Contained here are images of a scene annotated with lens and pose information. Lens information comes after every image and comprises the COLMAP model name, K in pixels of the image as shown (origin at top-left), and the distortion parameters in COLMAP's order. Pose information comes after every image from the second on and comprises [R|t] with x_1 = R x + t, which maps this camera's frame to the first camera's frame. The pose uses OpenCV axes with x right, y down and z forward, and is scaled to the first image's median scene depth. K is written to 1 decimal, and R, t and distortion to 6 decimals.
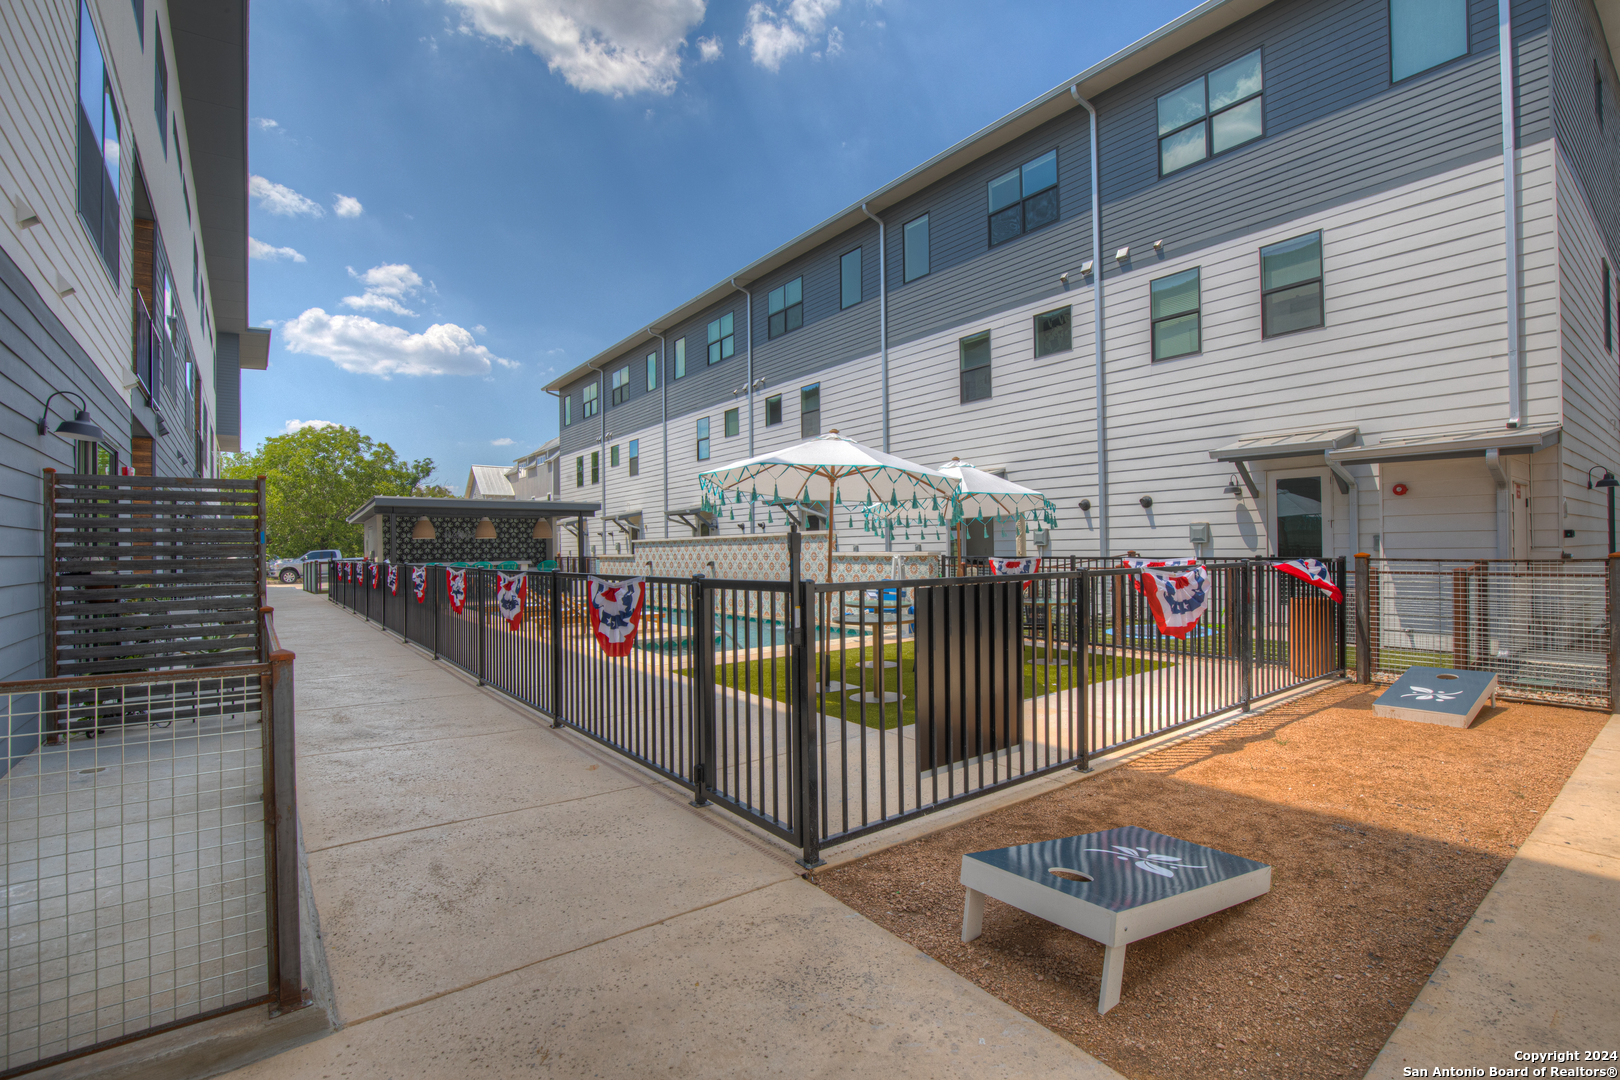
lens RADIAL K [[743.1, 0, 827.6], [0, 743.1, 547.4], [0, 0, 1]] dist [-0.037872, 0.008234]
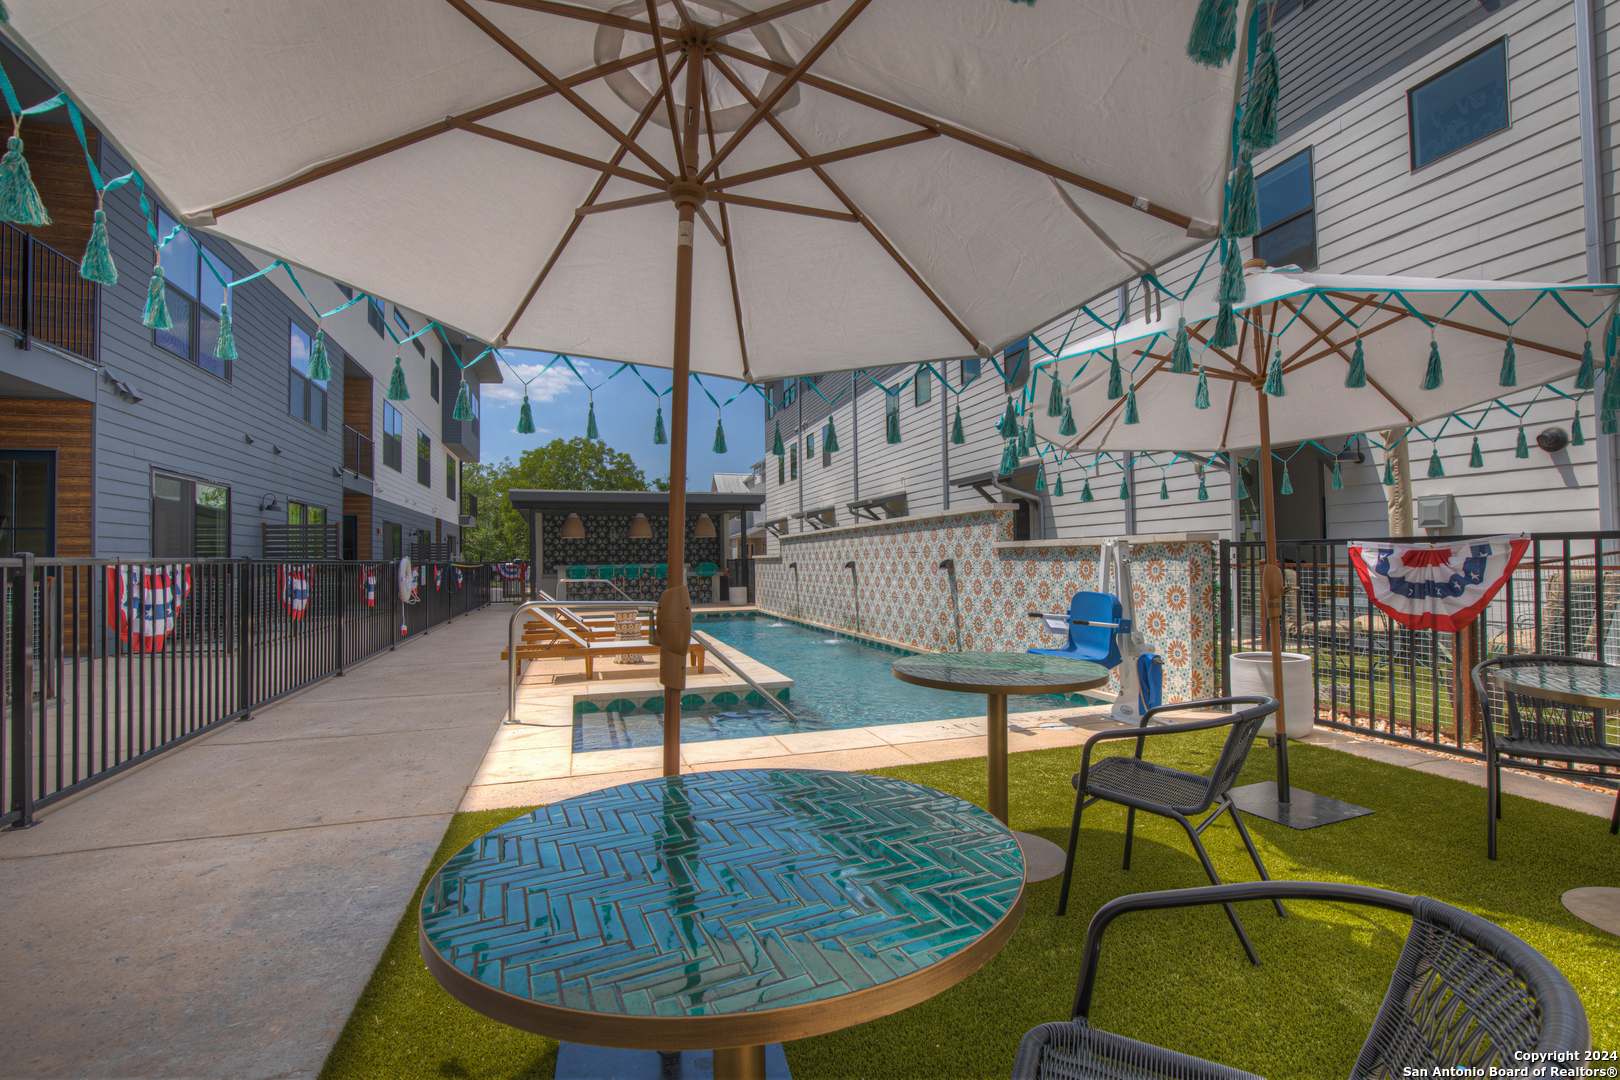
lens RADIAL K [[743.1, 0, 824.3], [0, 743.1, 544.9], [0, 0, 1]] dist [-0.037872, 0.008234]
pose [[0.940206, -0.007484, -0.340524, 0.064158], [0.002763, 0.999893, -0.014346, 0.015406], [0.340595, 0.012547, 0.940126, 0.399831]]
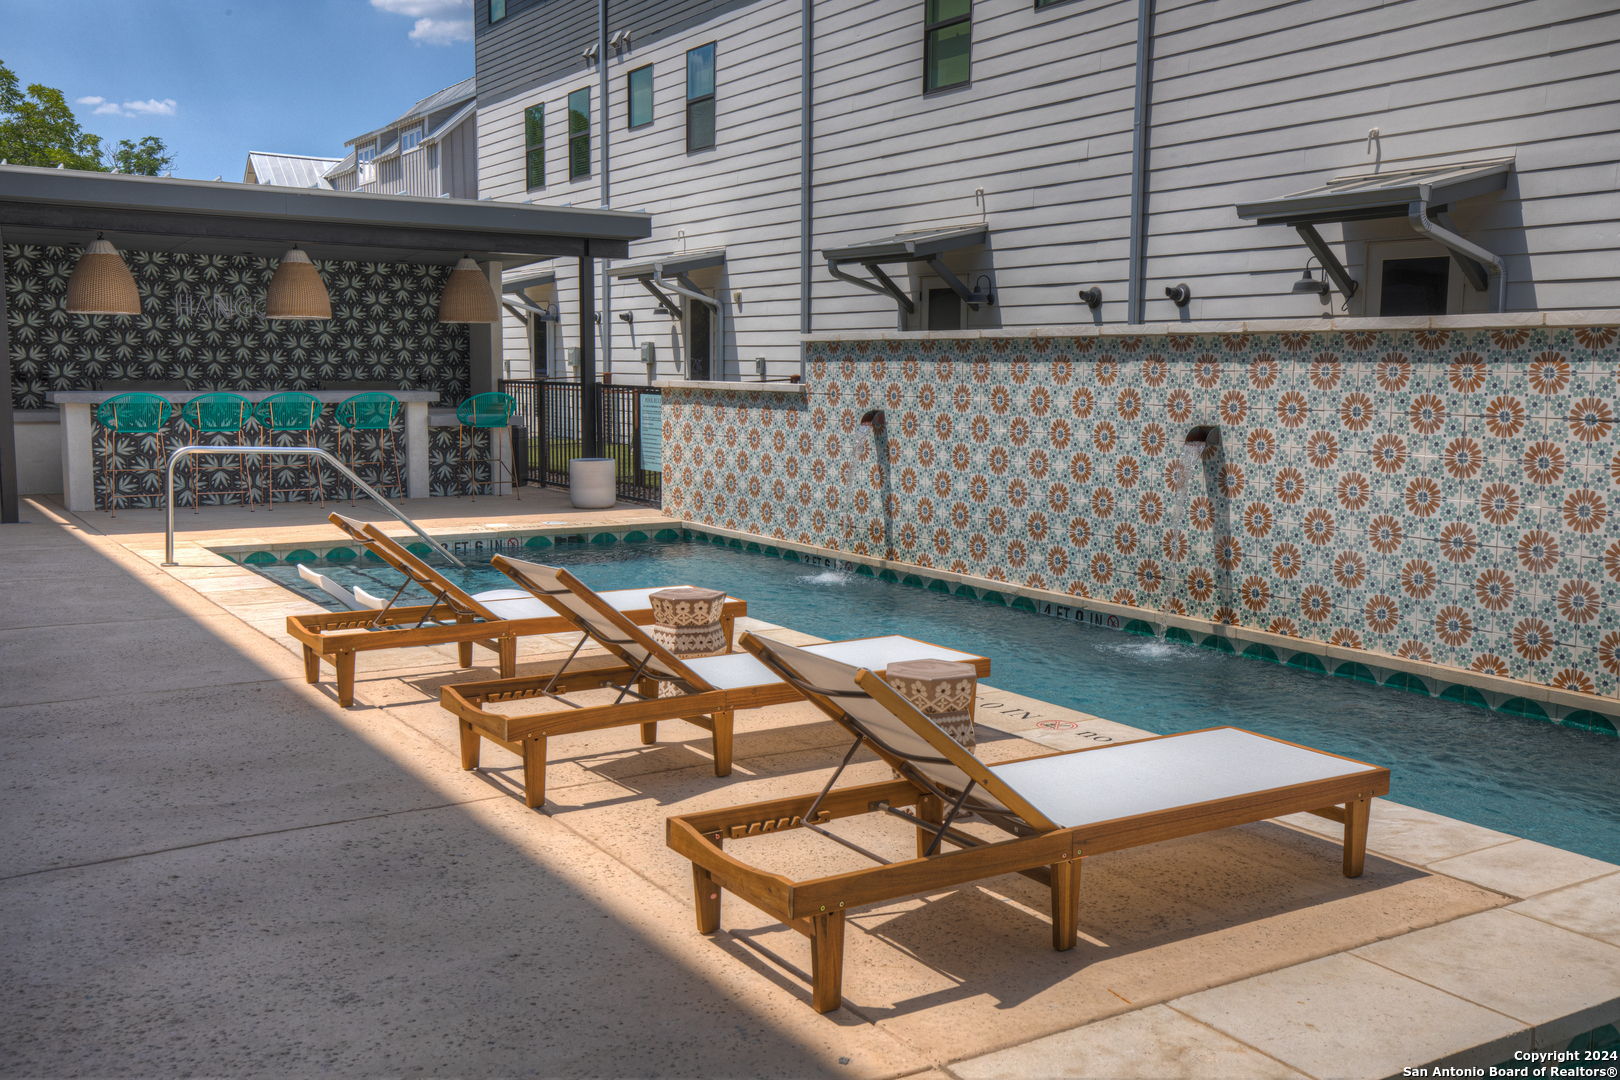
lens RADIAL K [[1534.6, 0, 820.7], [0, 1534.6, 540.9], [0, 0, 1]] dist [0.030294, 0.000000]
pose [[0.994713, 0.034351, -0.096783, -0.272317], [-0.022805, 0.992755, 0.117975, -0.000811], [0.100134, -0.115145, 0.988289, 0.560275]]
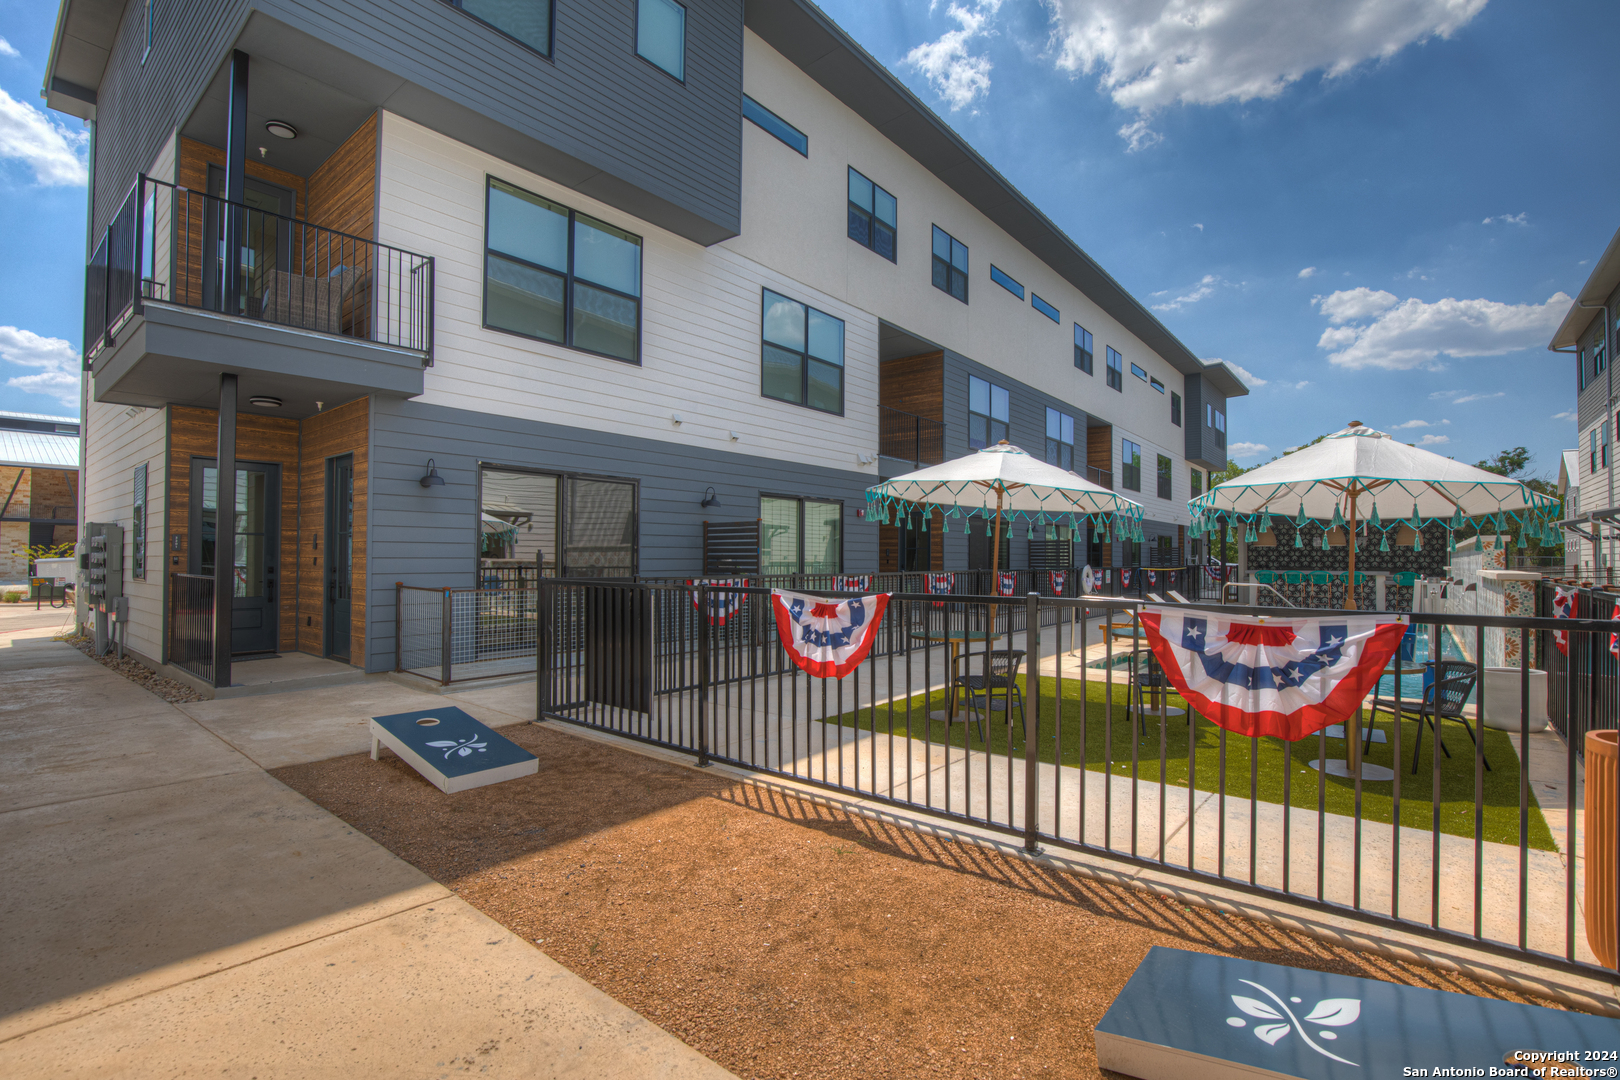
lens RADIAL K [[743.1, 0, 825.1], [0, 743.1, 547.2], [0, 0, 1]] dist [-0.037872, 0.008234]
pose [[0.222760, 0.000468, -0.974873, 0.454452], [-0.006940, 0.999975, -0.001106, -0.007850], [0.974849, 0.007012, 0.222758, 0.286789]]
